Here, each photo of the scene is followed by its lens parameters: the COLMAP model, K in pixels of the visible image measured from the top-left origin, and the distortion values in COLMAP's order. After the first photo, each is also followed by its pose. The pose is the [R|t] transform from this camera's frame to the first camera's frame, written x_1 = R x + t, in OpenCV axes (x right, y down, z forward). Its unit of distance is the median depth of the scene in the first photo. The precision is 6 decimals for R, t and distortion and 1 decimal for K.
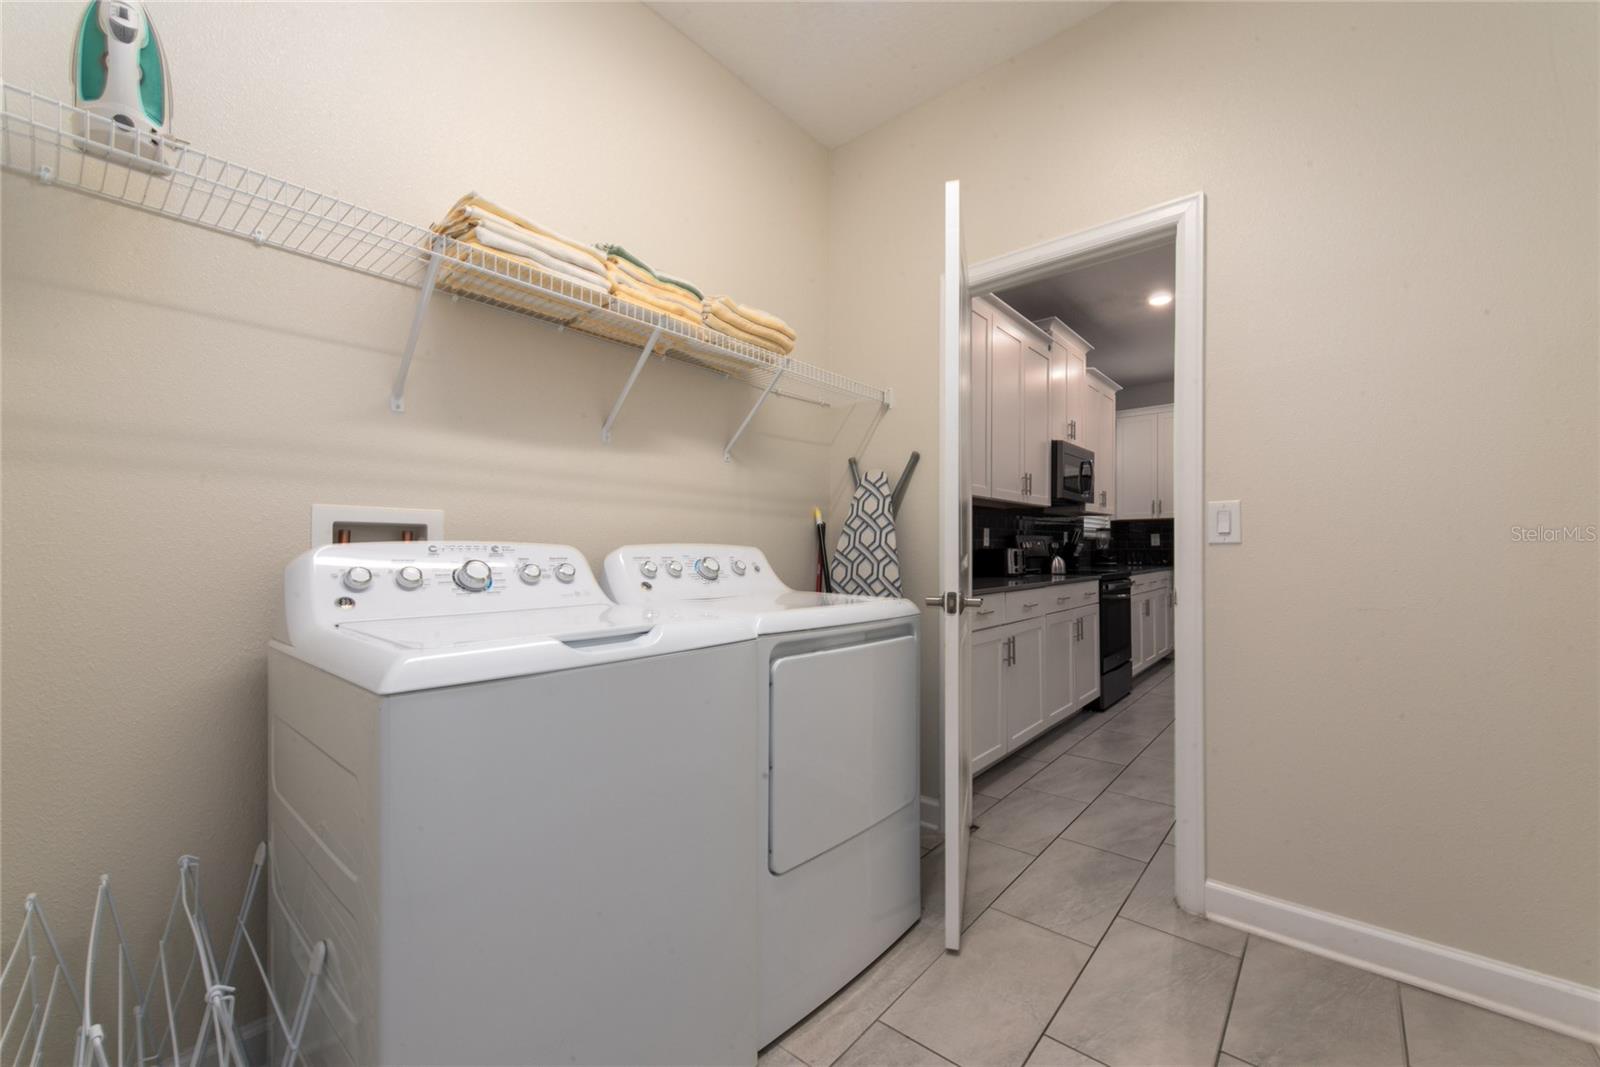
lens RADIAL K [[626.7, 0, 805.0], [0, 626.7, 539.9], [0, 0, 1]] dist [0.010272, -0.000140]
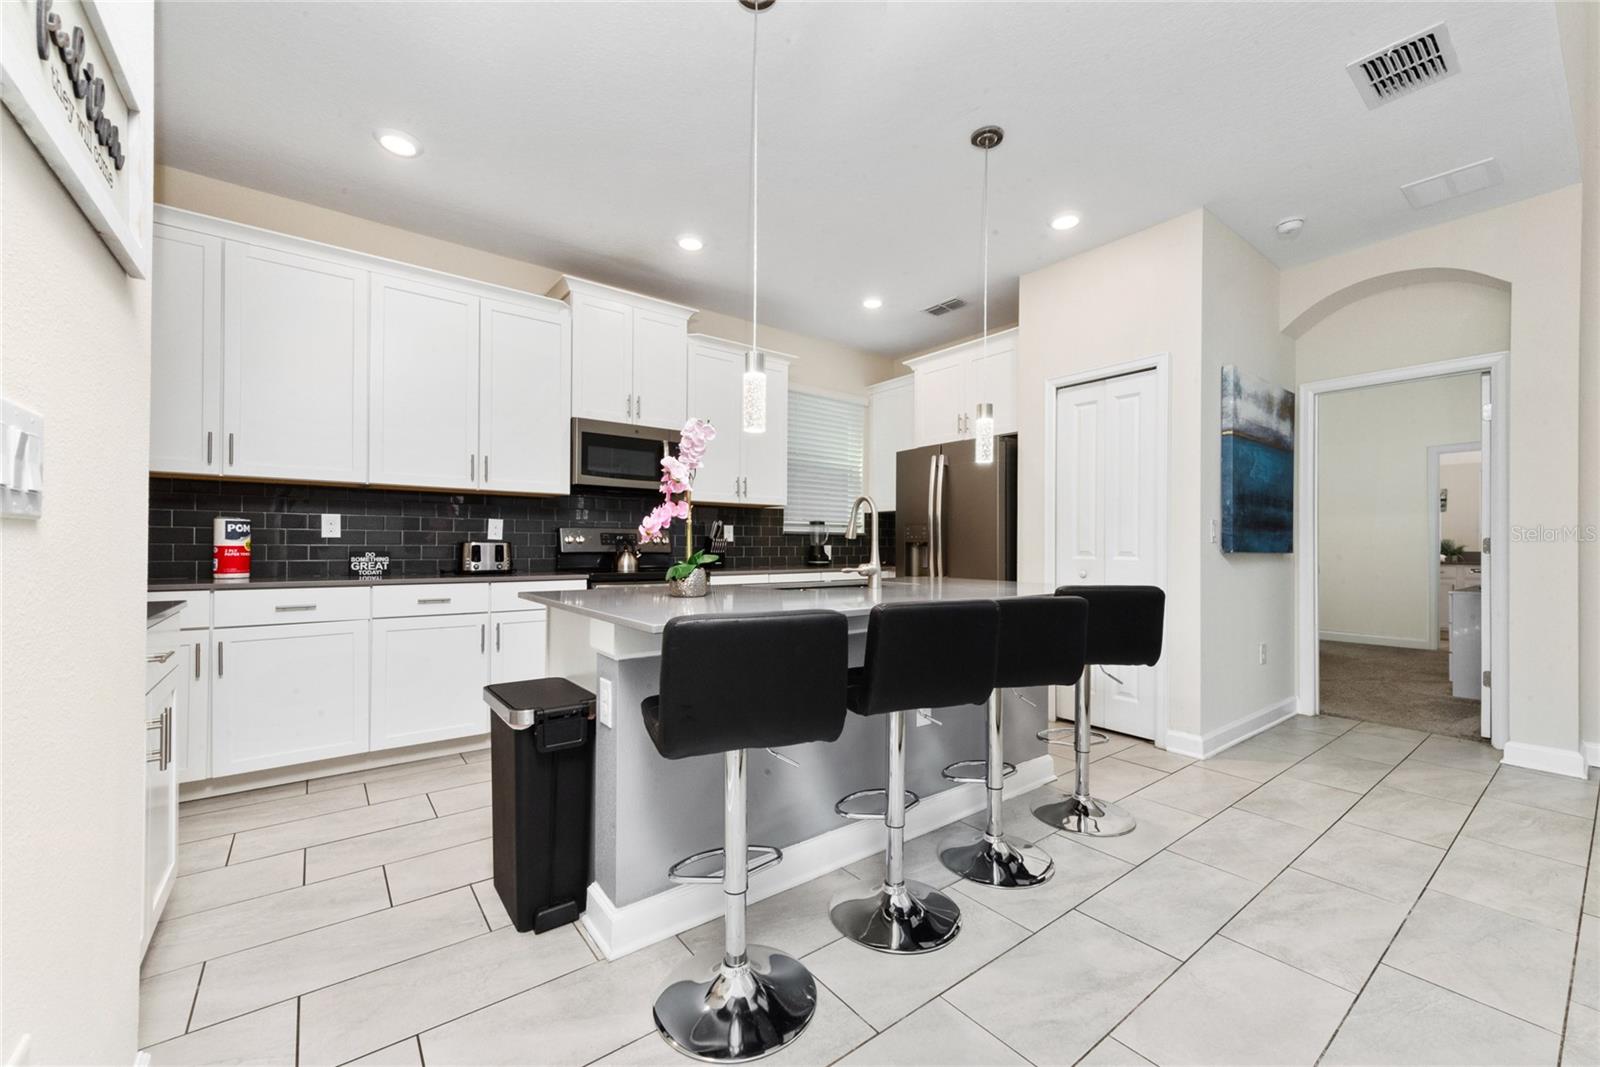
lens RADIAL K [[626.7, 0, 805.0], [0, 626.7, 539.9], [0, 0, 1]] dist [0.010272, -0.000140]
pose [[0.979022, 0.003870, -0.203719, 0.780832], [-0.003648, 0.999992, 0.001465, 0.006681], [0.203723, -0.000691, 0.979028, 0.190291]]
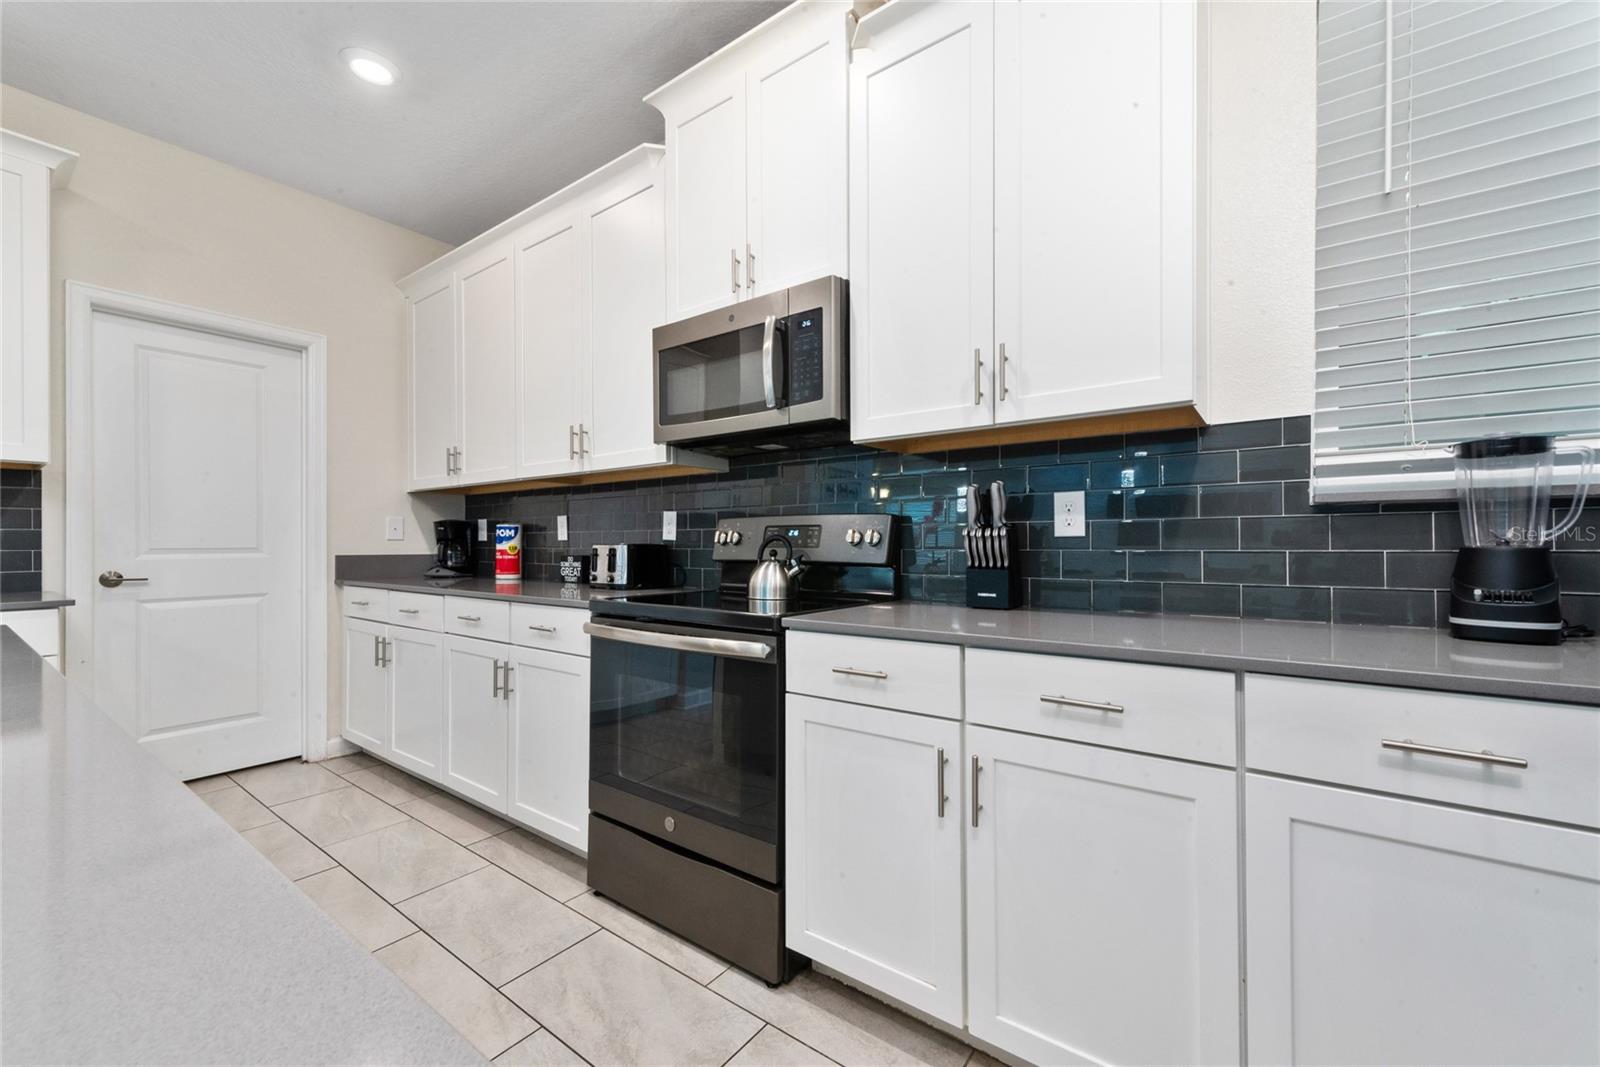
lens RADIAL K [[626.7, 0, 805.0], [0, 626.7, 539.9], [0, 0, 1]] dist [0.010272, -0.000140]
pose [[0.089260, -0.004444, -0.995998, 0.802358], [0.012719, 0.999914, -0.003322, 0.011958], [0.995927, -0.012371, 0.089309, 0.933977]]
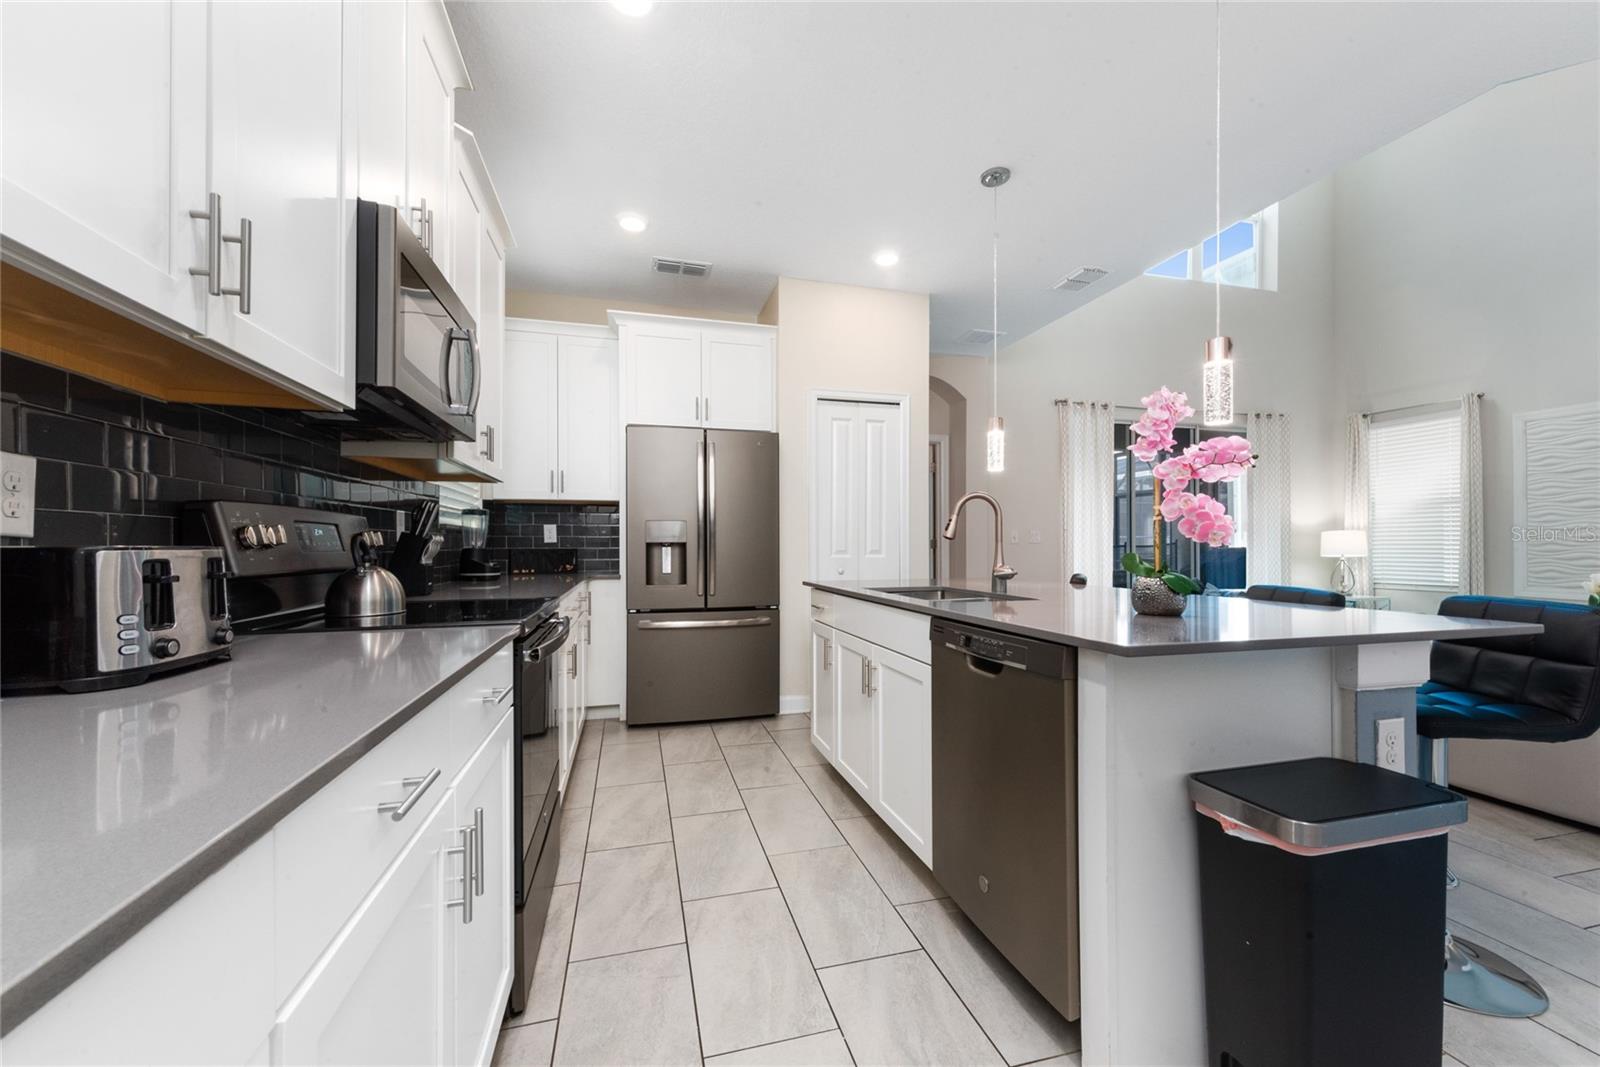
lens RADIAL K [[626.7, 0, 805.0], [0, 626.7, 539.9], [0, 0, 1]] dist [0.010272, -0.000140]
pose [[0.561747, 0.004834, 0.827295, 0.226327], [-0.006812, 0.999976, -0.001218, 0.007826], [-0.827281, -0.004951, 0.561766, 0.559535]]
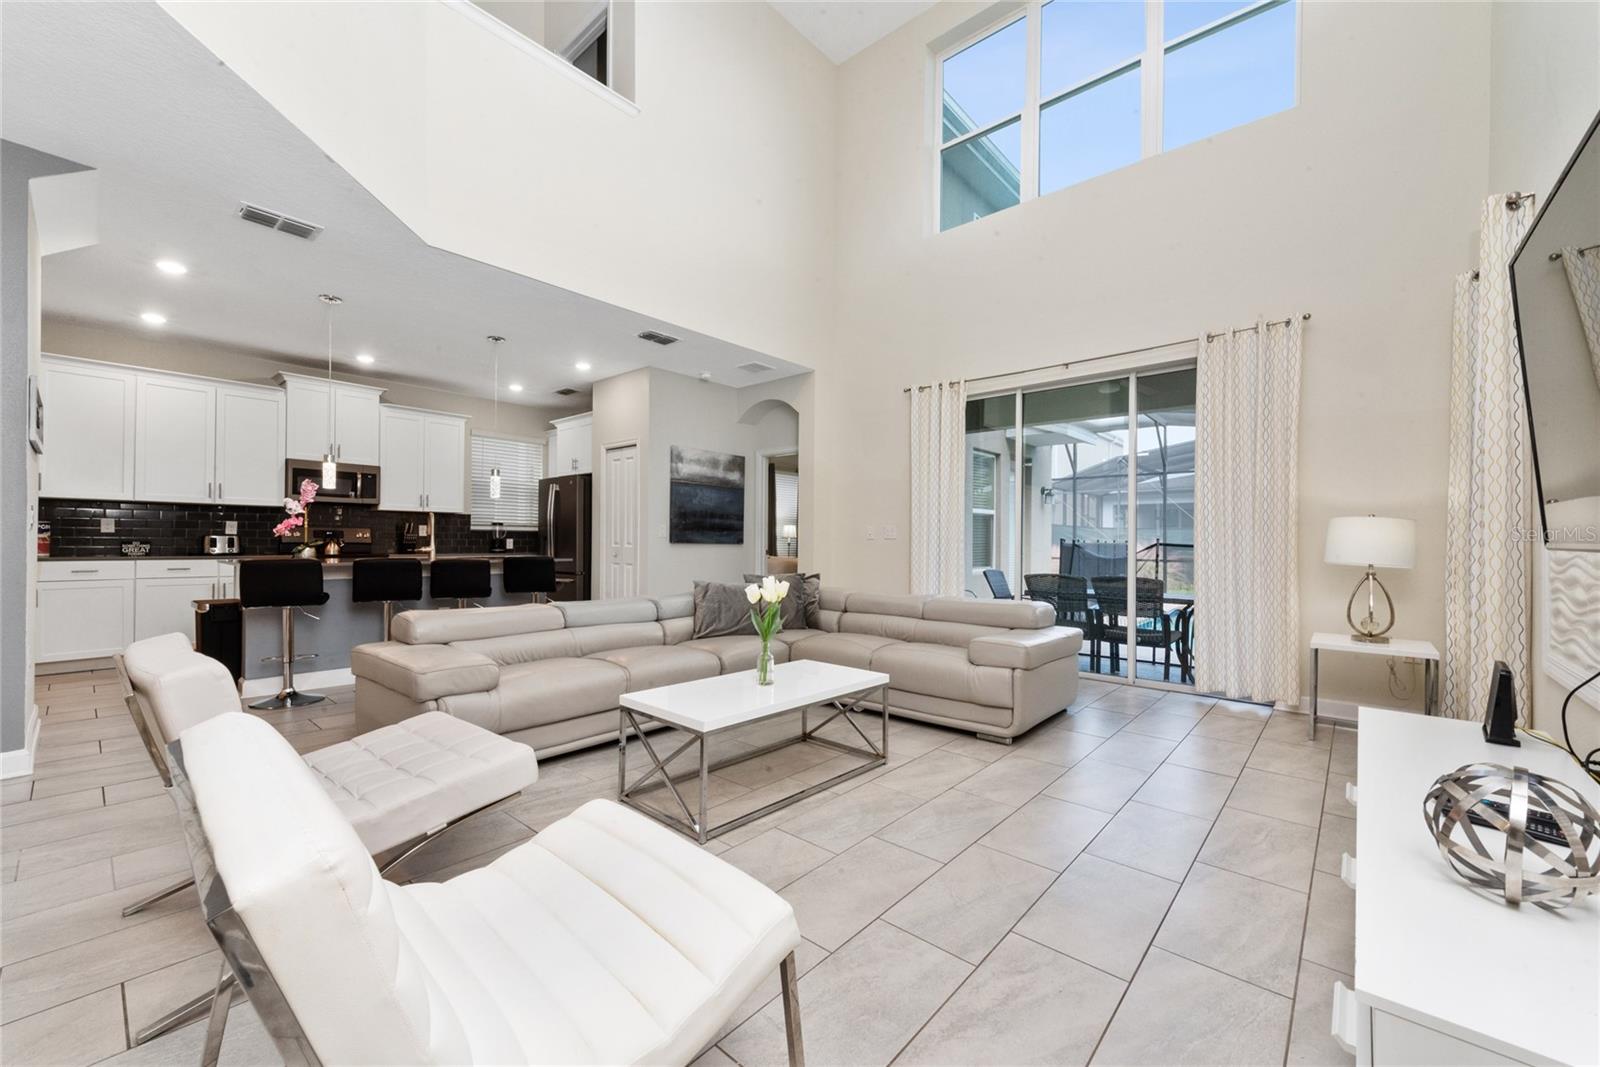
lens RADIAL K [[626.7, 0, 805.0], [0, 626.7, 539.9], [0, 0, 1]] dist [0.010272, -0.000140]
pose [[0.999914, 0.007969, -0.010382, 1.373360], [-0.007901, 0.999947, 0.006531, 0.003062], [0.010434, -0.006448, 0.999925, -0.344601]]
